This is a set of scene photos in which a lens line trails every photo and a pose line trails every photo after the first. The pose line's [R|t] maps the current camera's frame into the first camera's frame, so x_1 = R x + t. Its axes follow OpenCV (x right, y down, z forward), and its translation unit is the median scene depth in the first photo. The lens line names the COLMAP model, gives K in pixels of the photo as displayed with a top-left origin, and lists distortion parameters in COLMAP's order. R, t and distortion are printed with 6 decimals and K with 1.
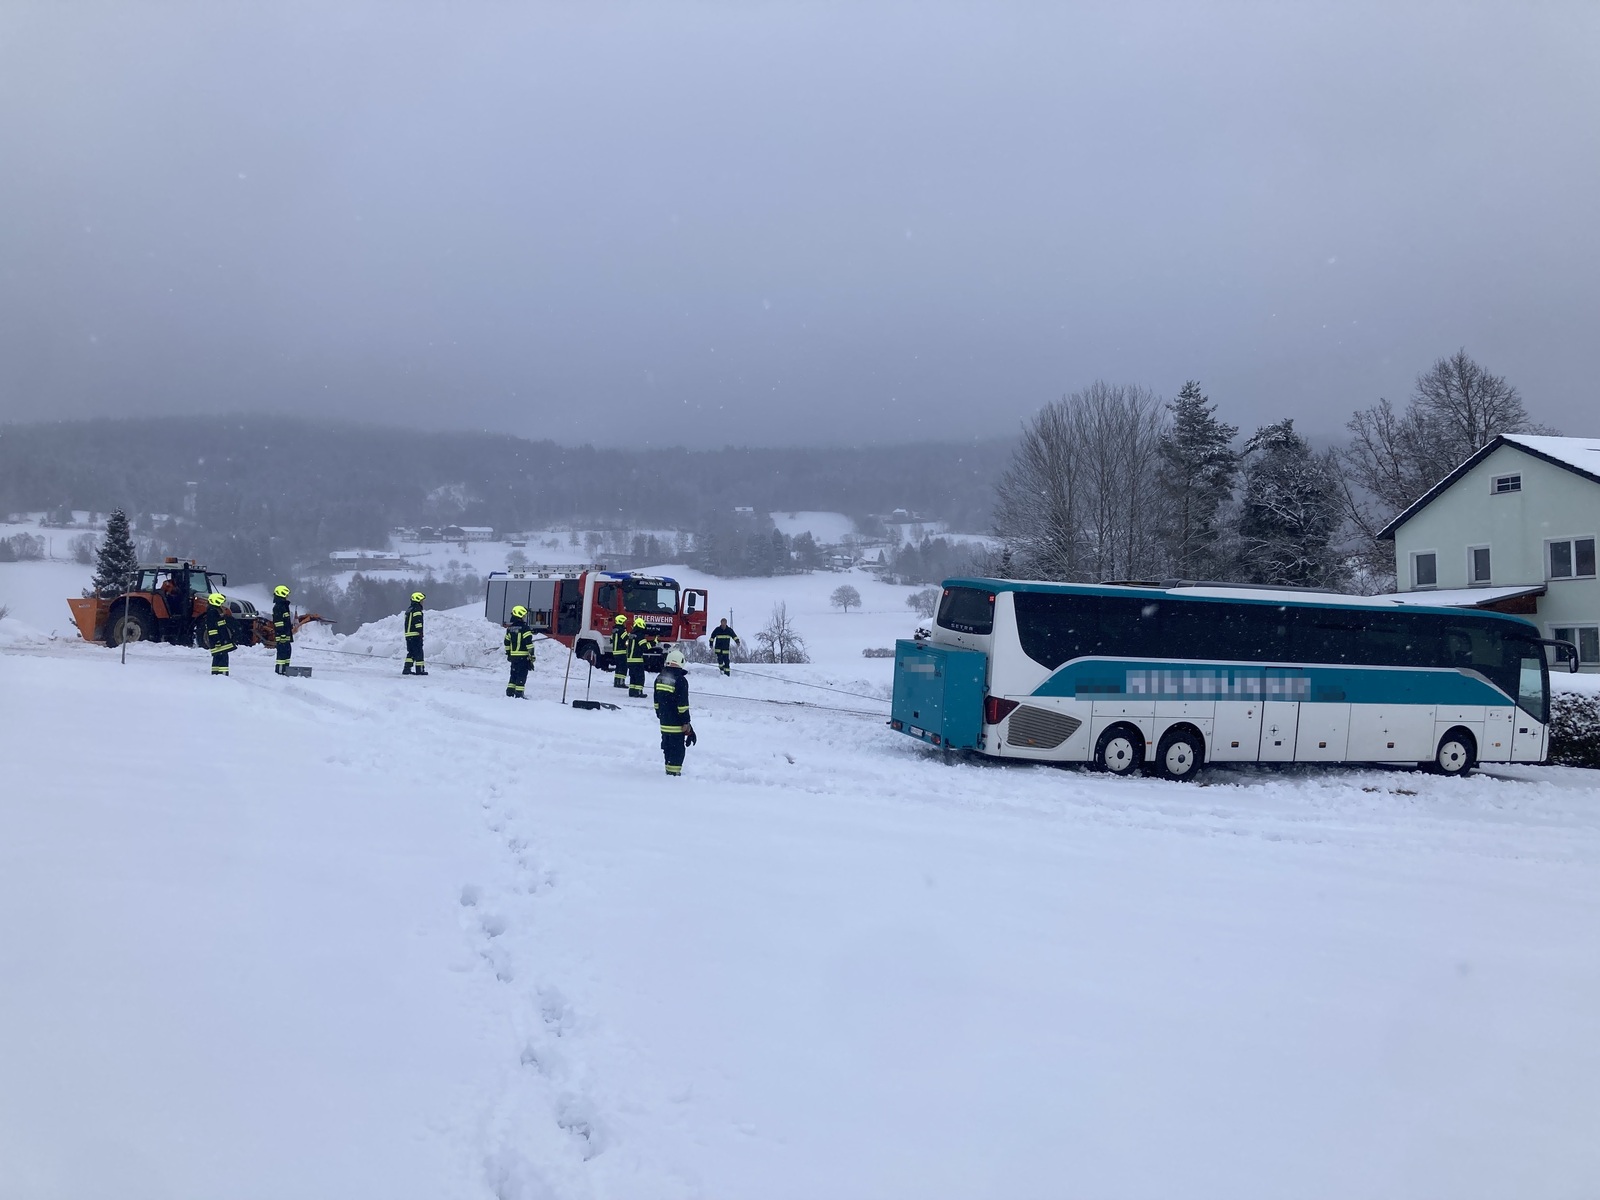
lens RADIAL K [[1282.7, 0, 811.1], [0, 1282.7, 582.9], [0, 0, 1]] dist [0.138031, -0.289357]
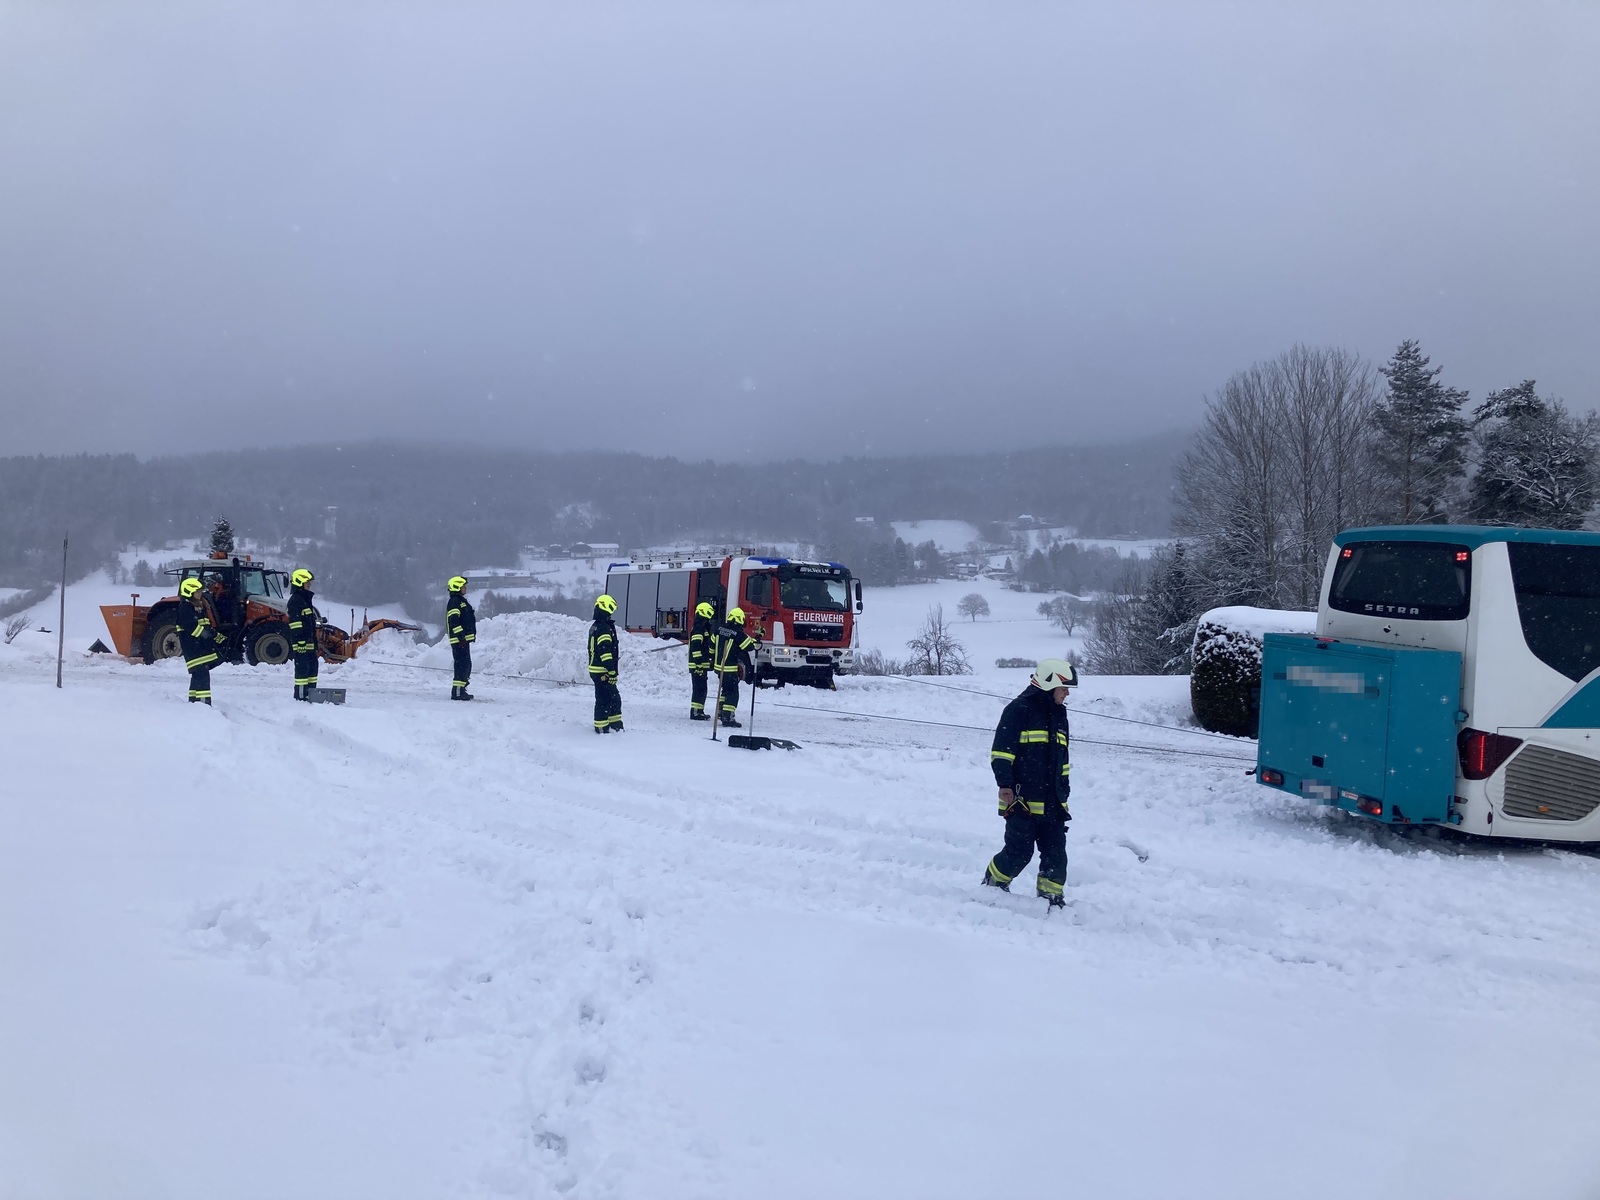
lens RADIAL K [[1282.7, 0, 811.1], [0, 1282.7, 582.9], [0, 0, 1]] dist [0.138031, -0.289357]
pose [[0.995430, -0.019569, -0.093470, -0.024228], [0.018735, 0.999777, -0.009791, 0.006394], [0.093640, 0.007995, 0.995574, 0.106837]]
